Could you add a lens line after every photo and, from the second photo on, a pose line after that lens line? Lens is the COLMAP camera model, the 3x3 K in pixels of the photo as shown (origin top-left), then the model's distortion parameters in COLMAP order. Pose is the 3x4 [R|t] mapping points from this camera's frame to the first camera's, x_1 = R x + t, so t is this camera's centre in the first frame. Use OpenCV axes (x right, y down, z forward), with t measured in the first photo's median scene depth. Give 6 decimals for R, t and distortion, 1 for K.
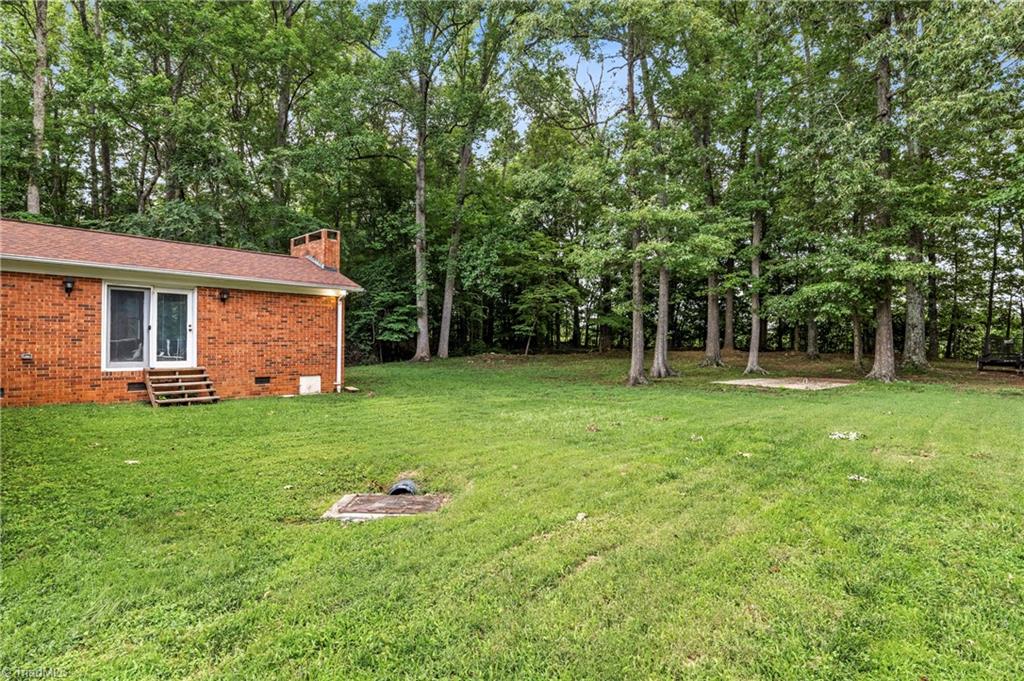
lens RADIAL K [[532.7, 0, 512.7], [0, 532.7, 345.4], [0, 0, 1]] dist [0.000549, 0.000041]
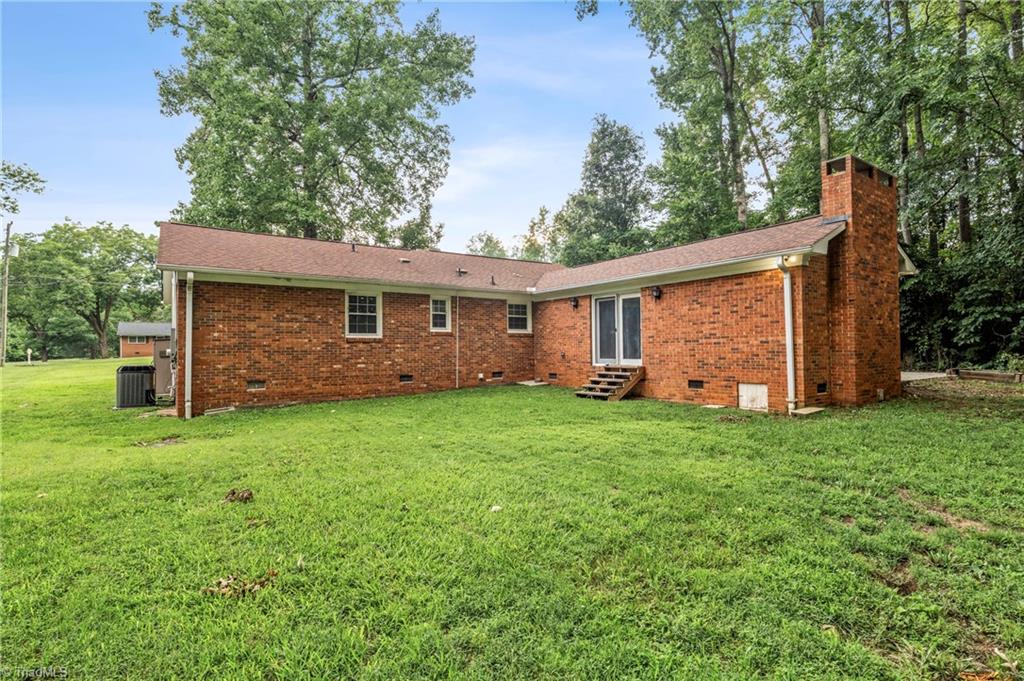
lens RADIAL K [[494.0, 0, 512.9], [0, 494.0, 335.9], [0, 0, 1]] dist [-0.000141, -0.000005]
pose [[-0.235799, -0.020325, -0.971589, 0.371987], [0.016624, 0.999551, -0.024945, 0.002764], [0.971660, -0.022034, -0.235355, 0.895618]]
